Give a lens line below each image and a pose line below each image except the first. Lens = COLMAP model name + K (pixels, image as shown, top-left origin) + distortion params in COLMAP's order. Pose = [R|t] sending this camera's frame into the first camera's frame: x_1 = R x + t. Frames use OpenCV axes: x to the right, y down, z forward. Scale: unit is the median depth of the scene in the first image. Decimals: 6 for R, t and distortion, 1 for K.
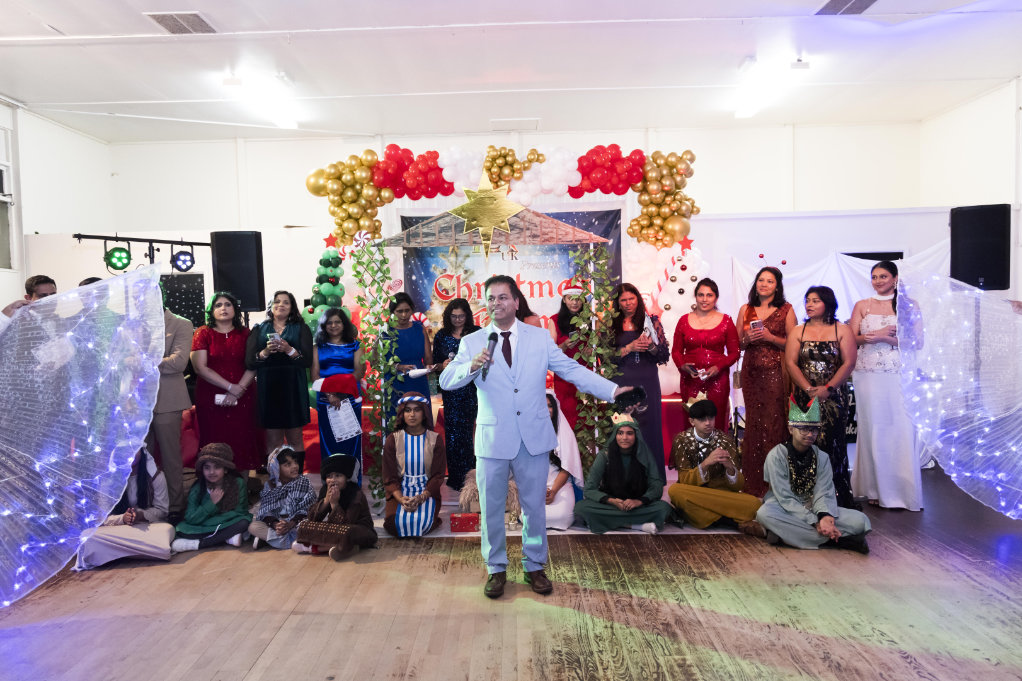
lens RADIAL K [[712.4, 0, 511.0], [0, 712.4, 340.5], [0, 0, 1]] dist [0.002506, 0.002393]
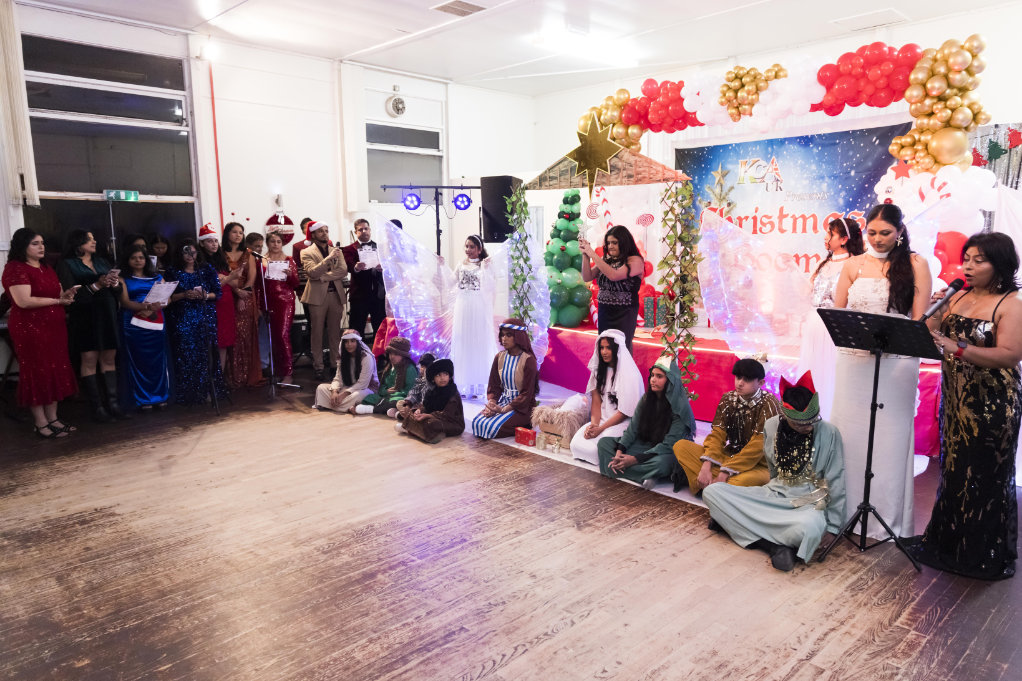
lens RADIAL K [[711.1, 0, 525.6], [0, 711.1, 350.2], [0, 0, 1]] dist [0.007261, -0.000031]
pose [[0.709574, 0.132770, -0.692009, 0.472840], [-0.044824, 0.988604, 0.143713, -0.031427], [0.703204, -0.070957, 0.707439, 0.132480]]
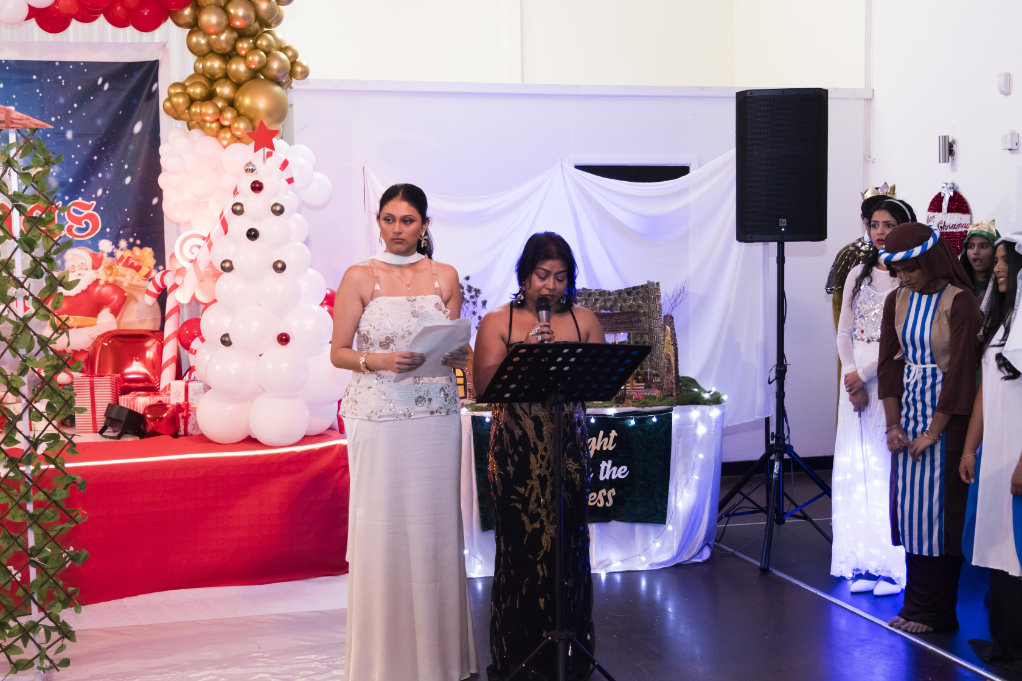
lens RADIAL K [[1338.1, 0, 511.0], [0, 1338.1, 340.5], [0, 0, 1]] dist [0.002722, 0.026029]
pose [[0.952921, -0.008470, 0.303101, 0.114781], [0.001896, 0.999757, 0.021976, -0.013430], [-0.303213, -0.020367, 0.952705, 0.051894]]
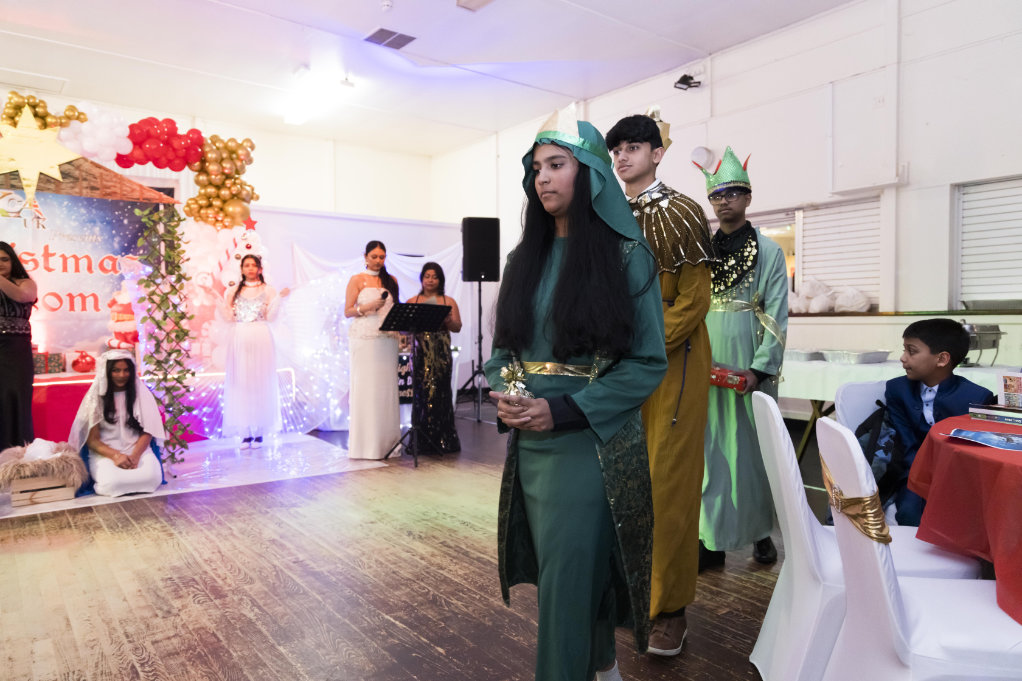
lens RADIAL K [[684.2, 0, 511.0], [0, 684.2, 340.5], [0, 0, 1]] dist [0.003842, 0.000569]
pose [[0.790467, 0.003972, 0.612492, -0.060438], [0.012867, 0.999651, -0.023088, 0.057357], [-0.612369, 0.026131, 0.790140, -0.021244]]
